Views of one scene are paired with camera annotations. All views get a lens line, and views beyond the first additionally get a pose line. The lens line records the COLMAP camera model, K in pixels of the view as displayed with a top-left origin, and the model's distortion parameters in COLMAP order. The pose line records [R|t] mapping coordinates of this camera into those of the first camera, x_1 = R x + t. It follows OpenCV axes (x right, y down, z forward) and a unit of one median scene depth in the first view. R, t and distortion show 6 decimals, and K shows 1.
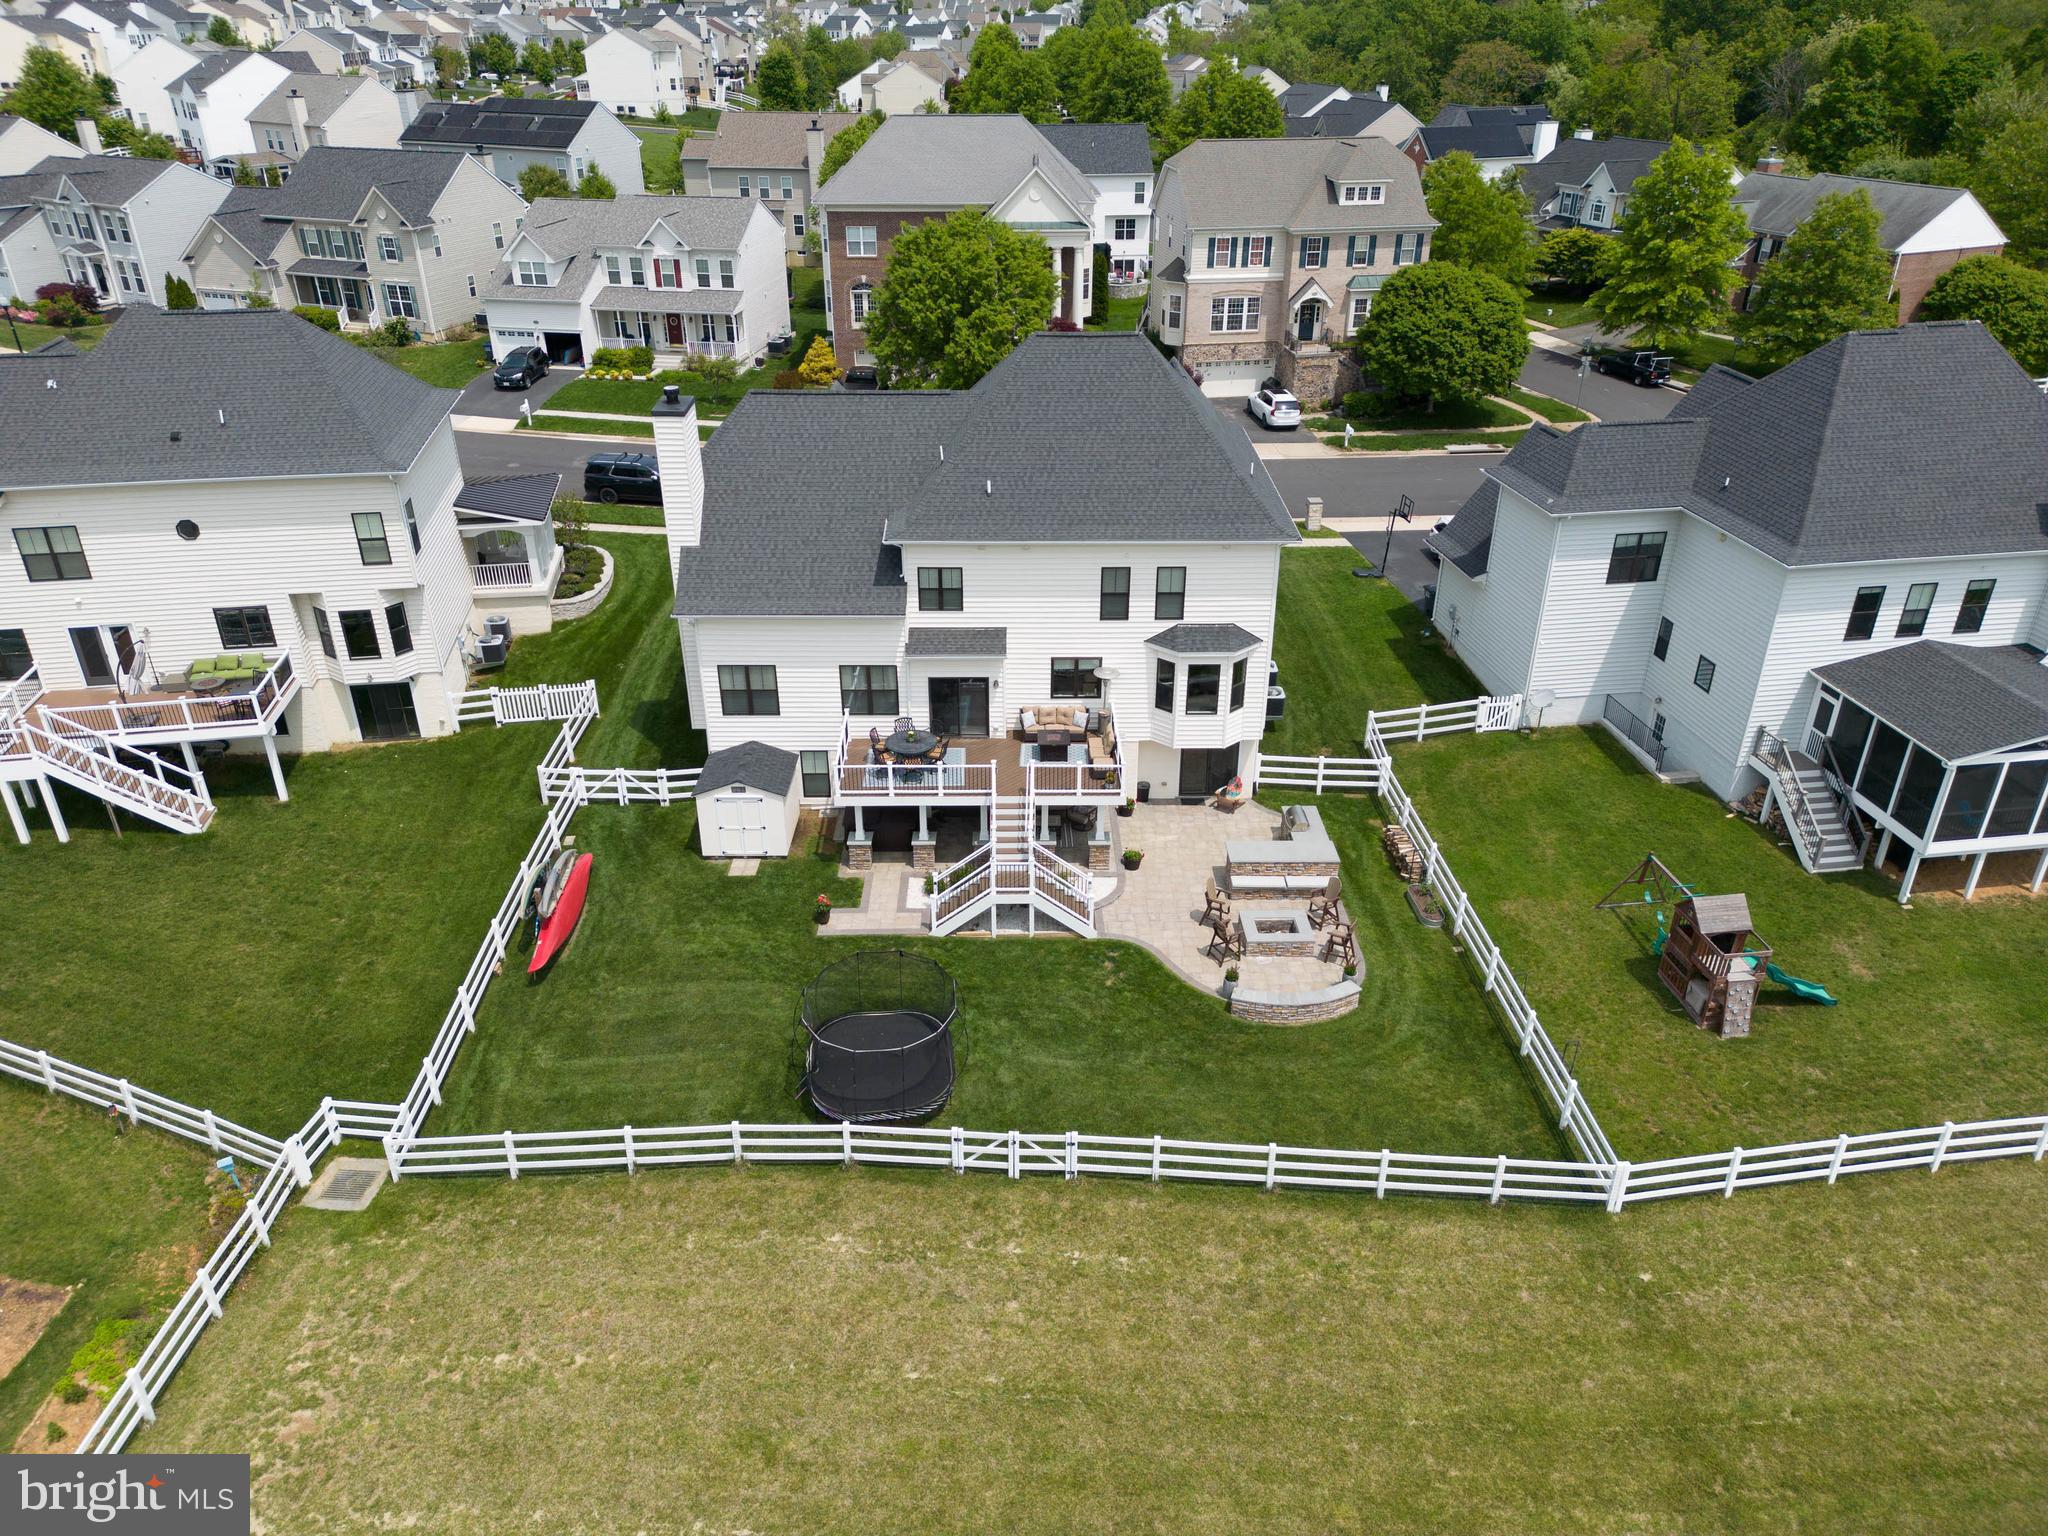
lens RADIAL K [[1468.0, 0, 1024.0], [0, 1468.0, 768.0], [0, 0, 1]] dist [0.078745, -0.078374]
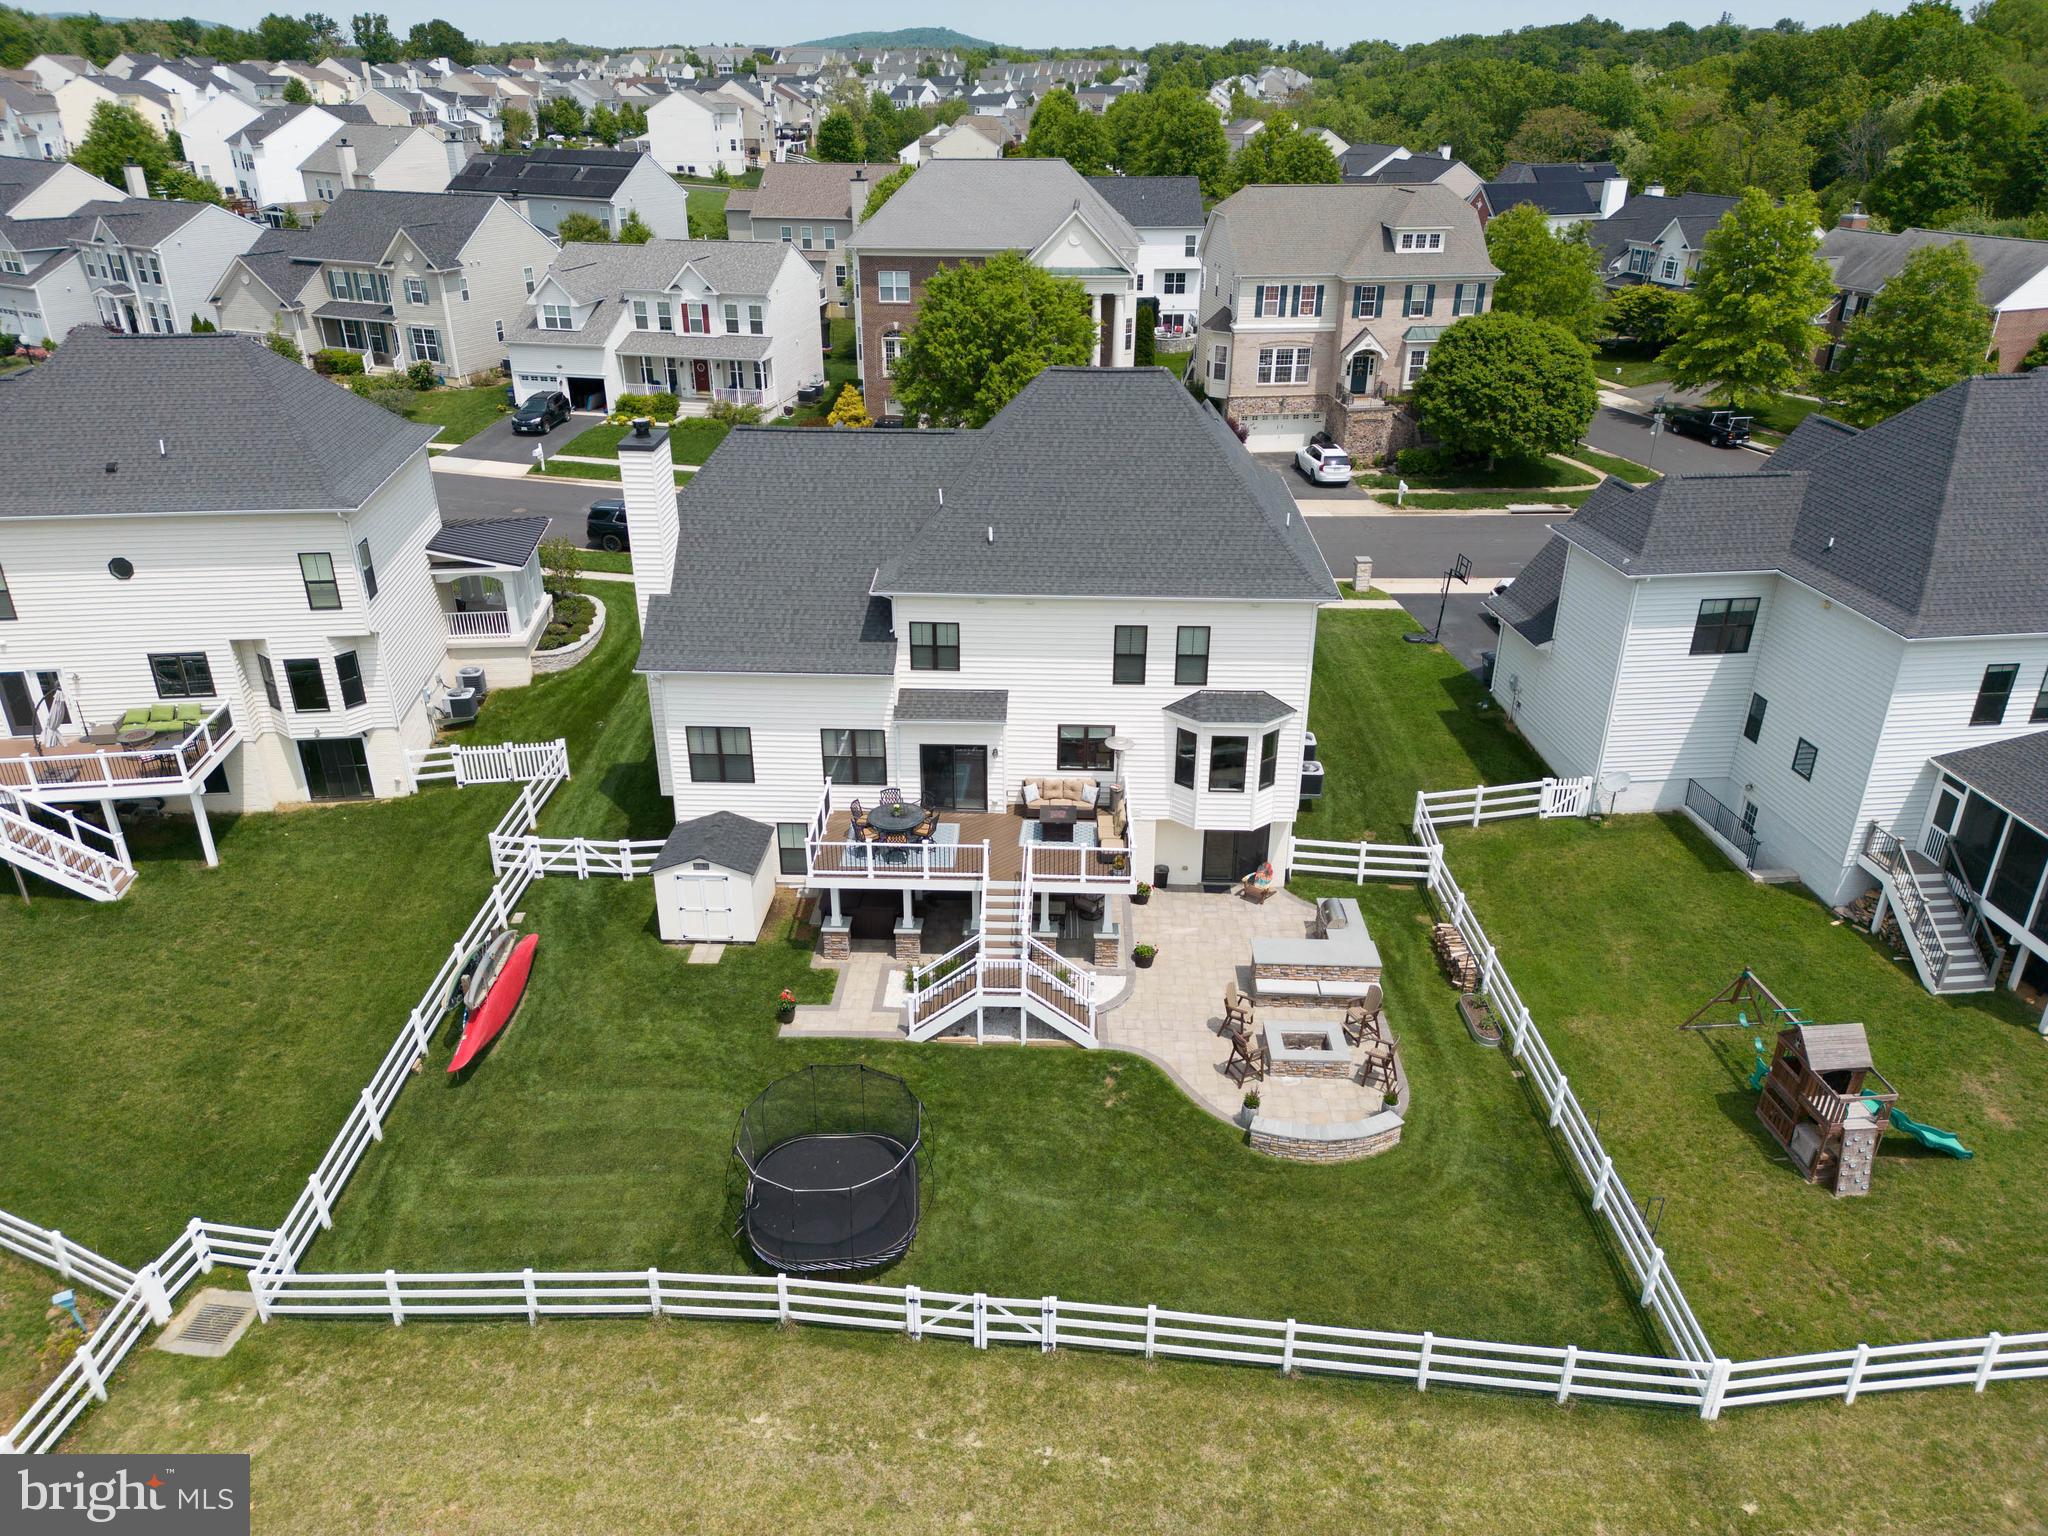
lens RADIAL K [[1468.0, 0, 1024.0], [0, 1468.0, 768.0], [0, 0, 1]] dist [0.078745, -0.078374]
pose [[0.999133, 0.021039, -0.035937, 0.030237], [-0.022481, 0.998938, -0.040213, -0.012666], [0.035052, 0.040986, 0.998545, 0.109193]]
